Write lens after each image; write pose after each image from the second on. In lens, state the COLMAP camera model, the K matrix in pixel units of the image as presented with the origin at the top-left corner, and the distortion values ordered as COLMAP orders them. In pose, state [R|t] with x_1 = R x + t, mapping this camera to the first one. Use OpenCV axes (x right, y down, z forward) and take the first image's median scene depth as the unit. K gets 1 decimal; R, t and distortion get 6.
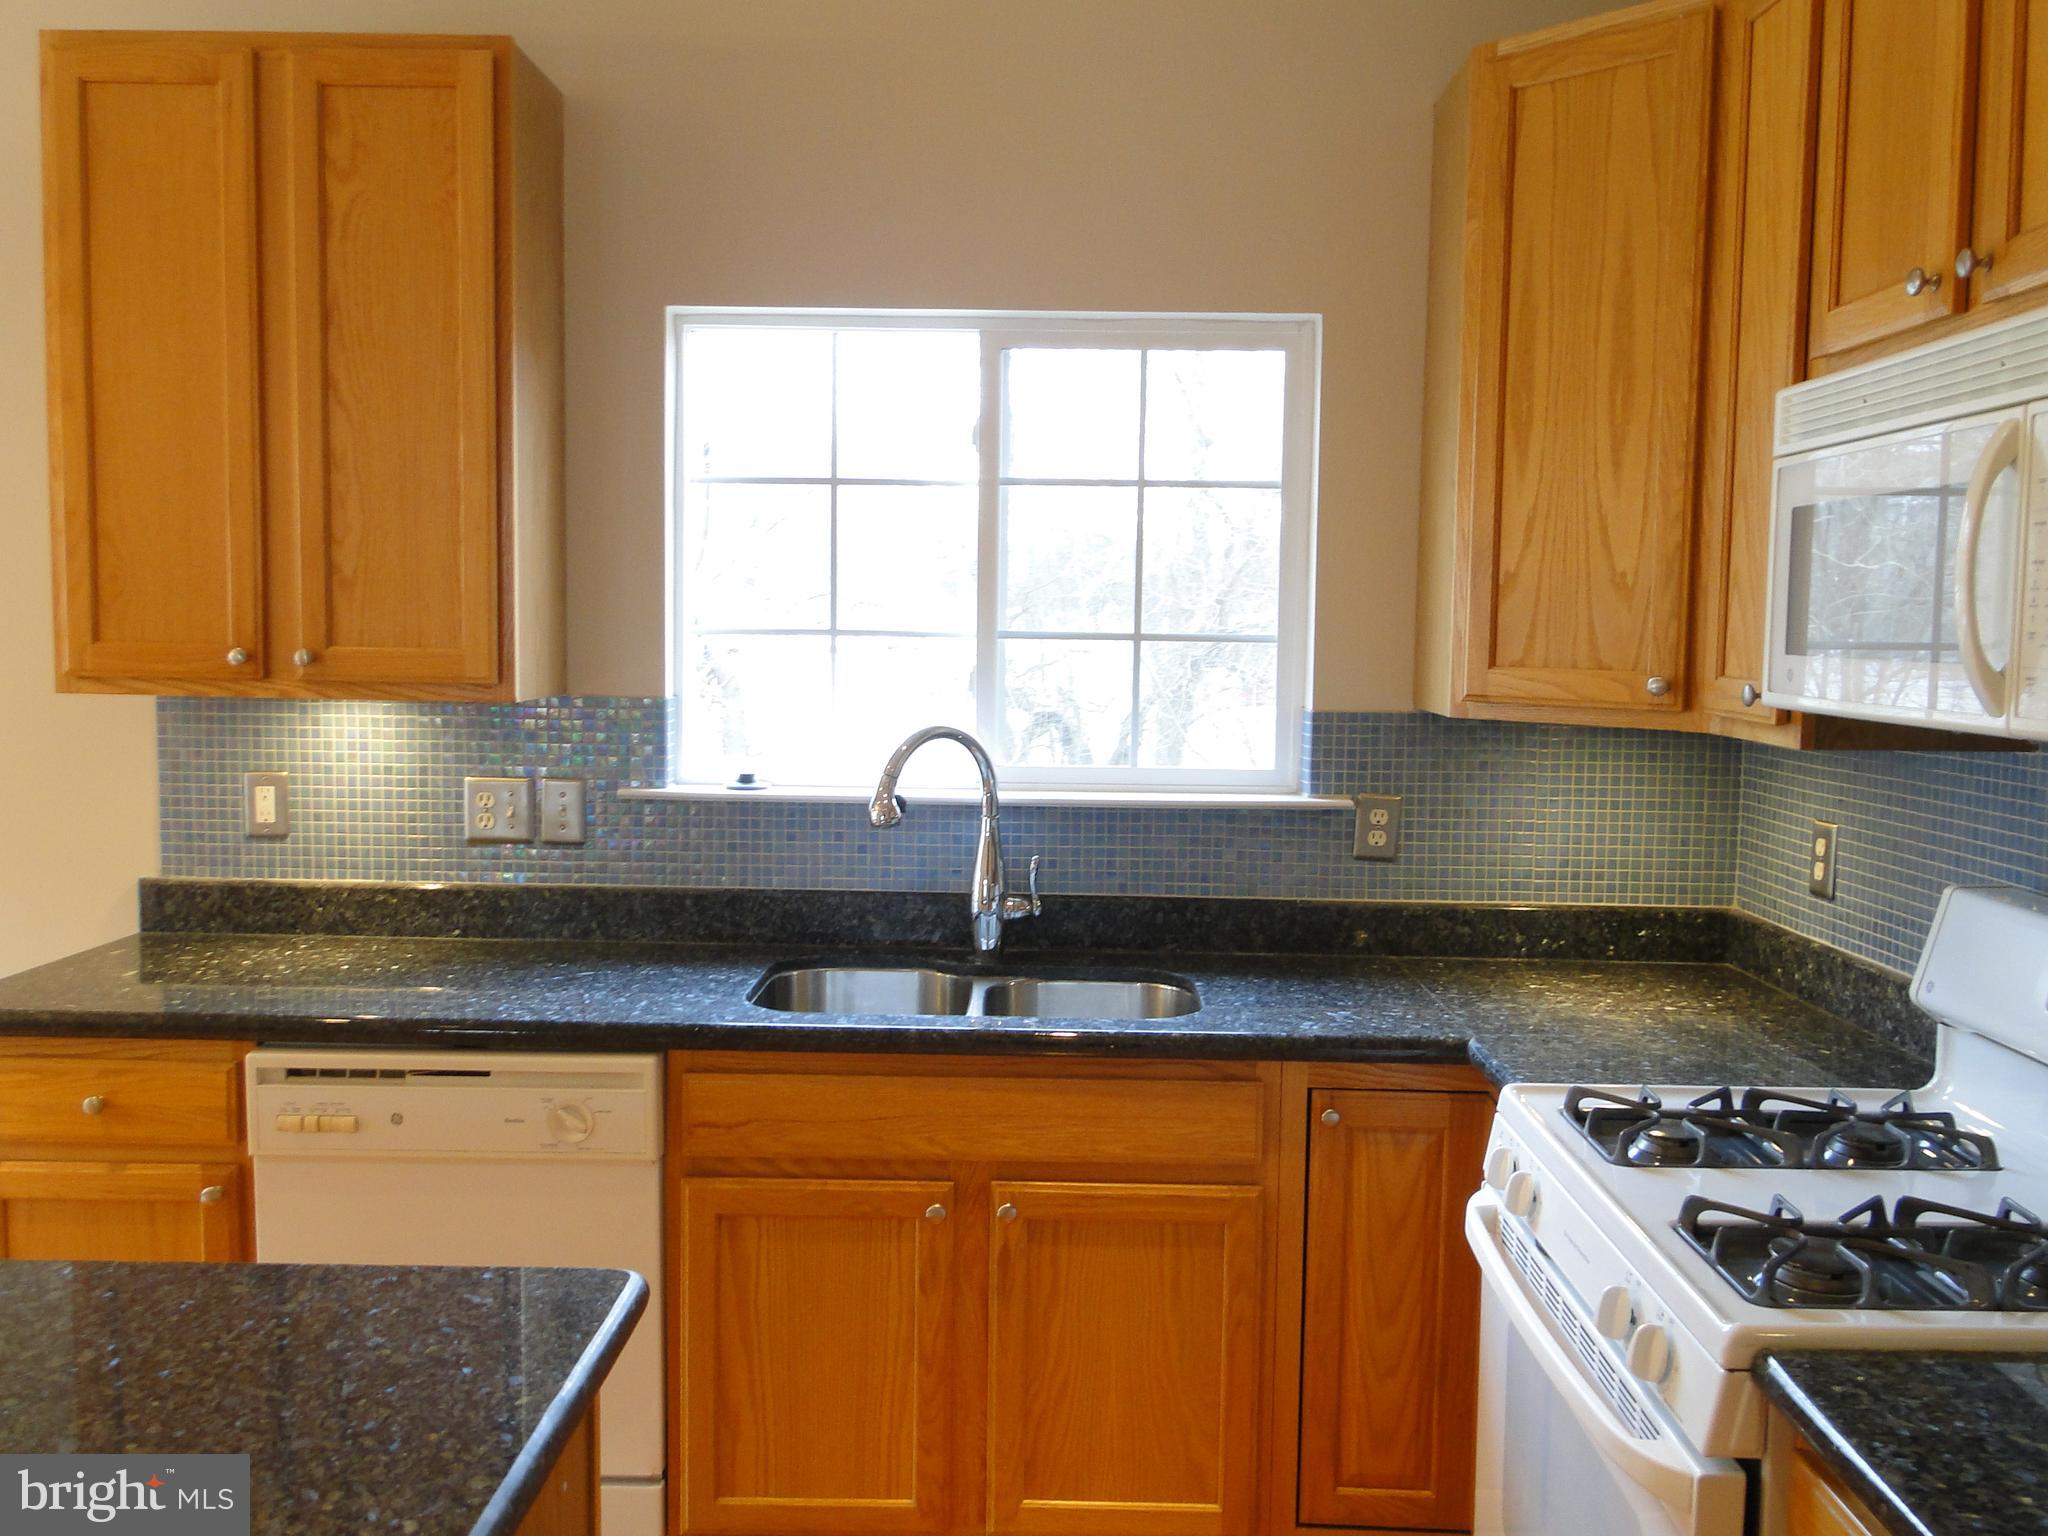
lens RADIAL K [[1682.4, 0, 1046.3], [0, 1682.4, 760.4], [0, 0, 1]] dist [0.004271, -0.006008]
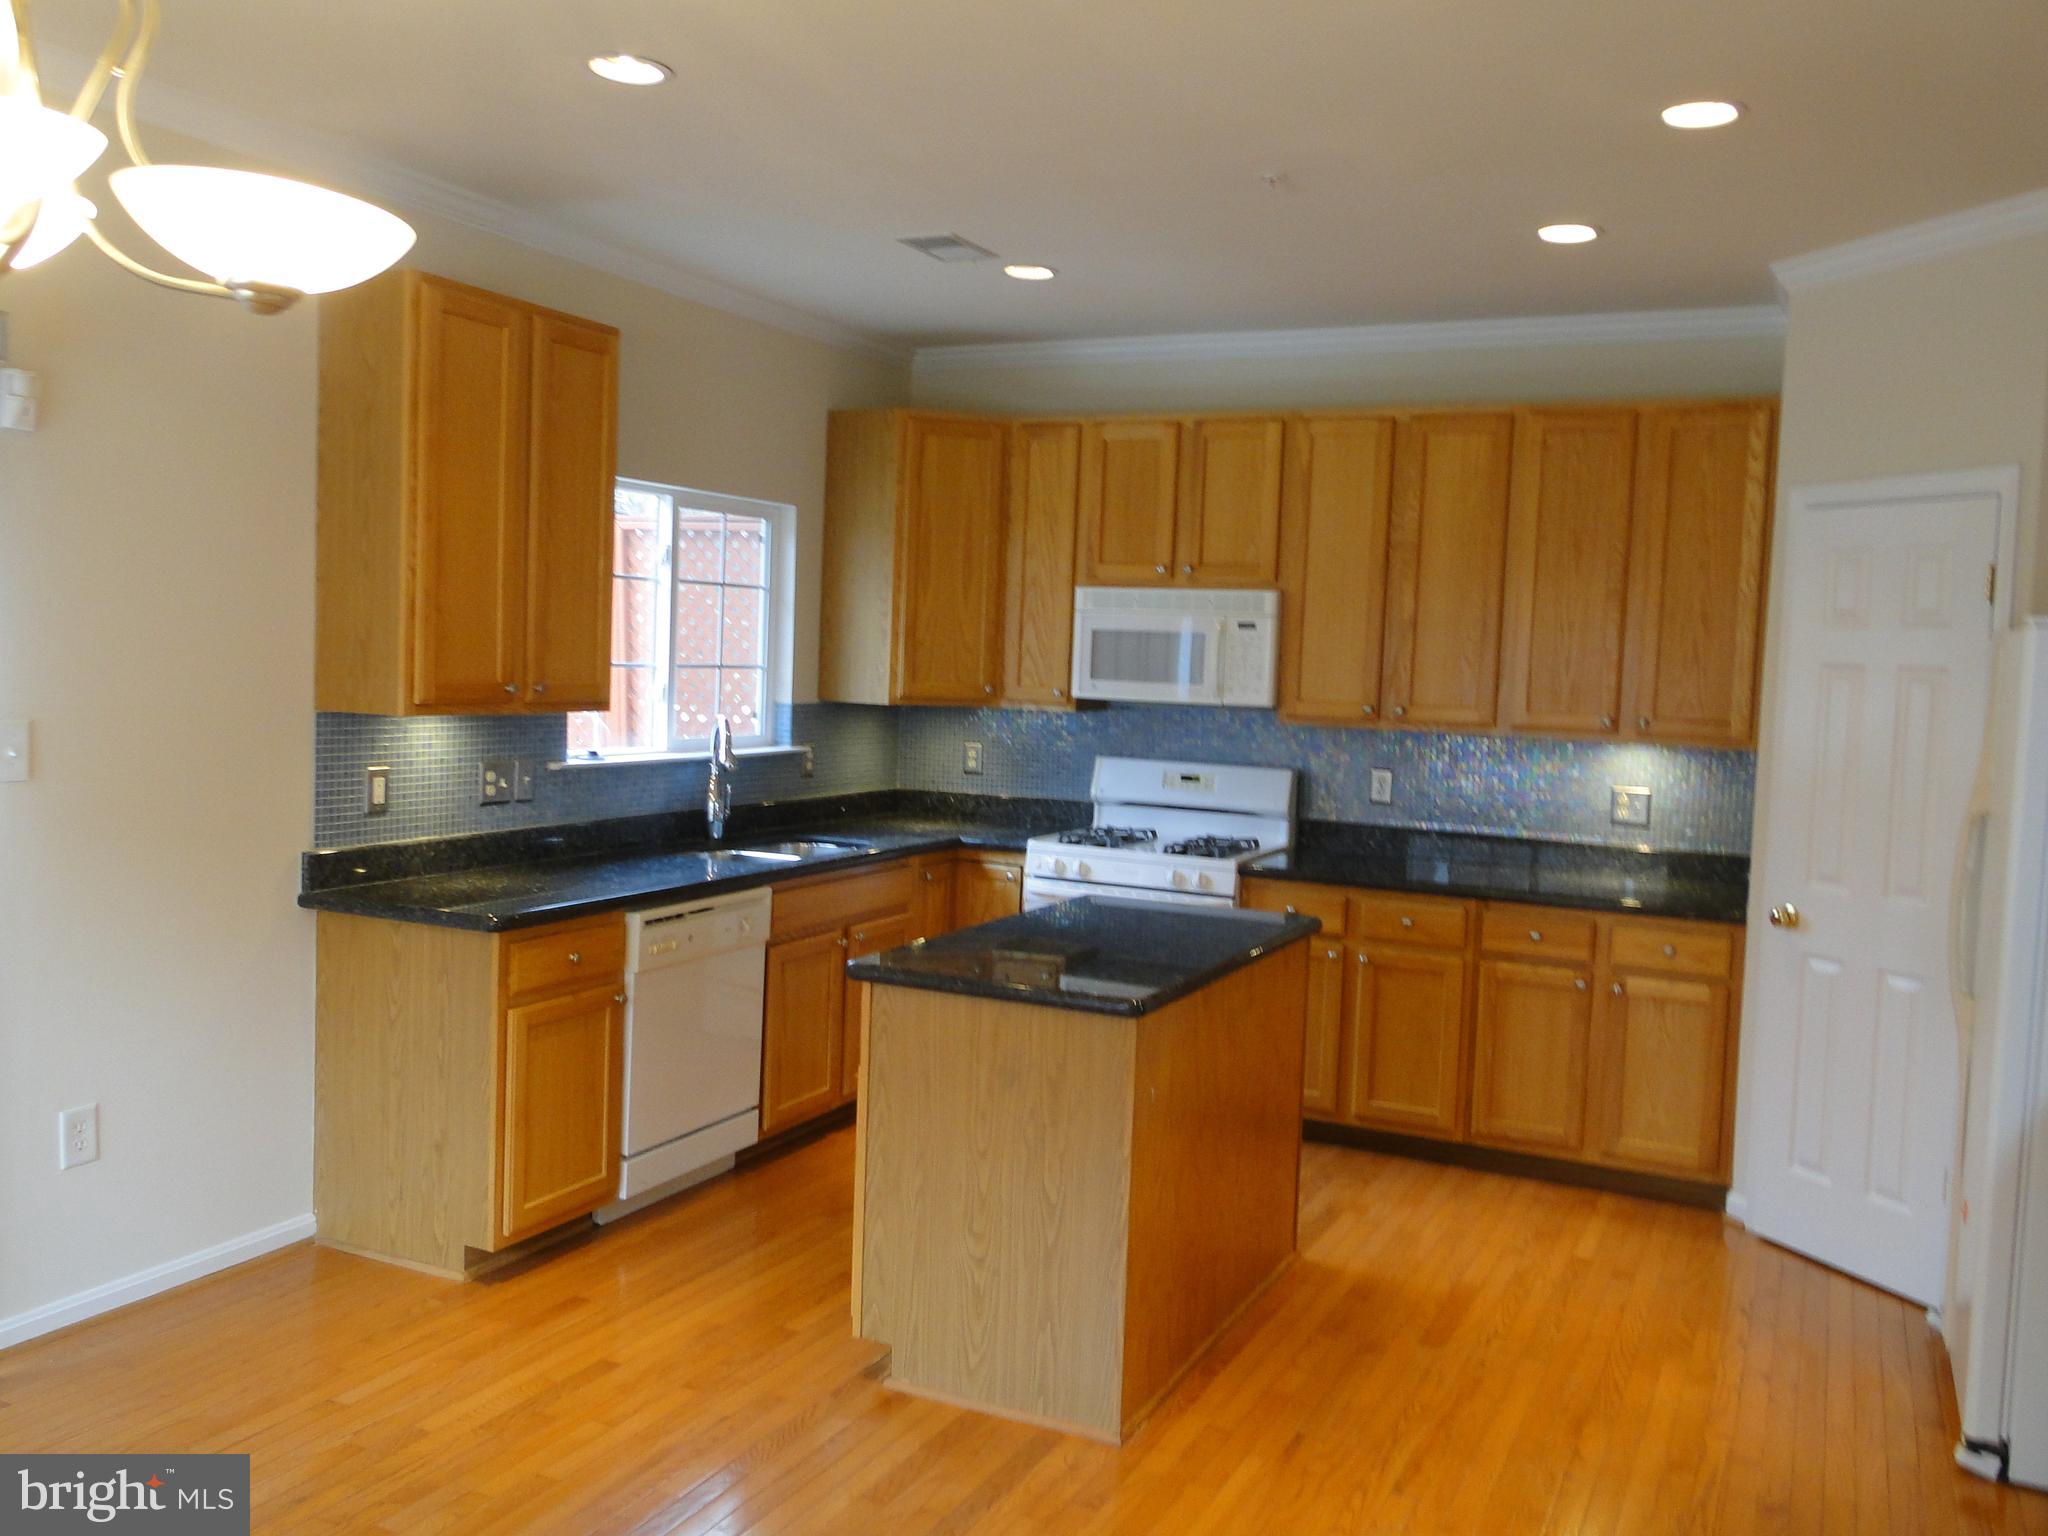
lens RADIAL K [[1682.4, 0, 1038.5], [0, 1682.4, 754.1], [0, 0, 1]] dist [0.004271, -0.006008]
pose [[0.422811, -0.054992, 0.904548, -1.527286], [0.044475, 0.998213, 0.039897, -0.036560], [-0.905126, 0.023361, 0.424501, -0.108411]]
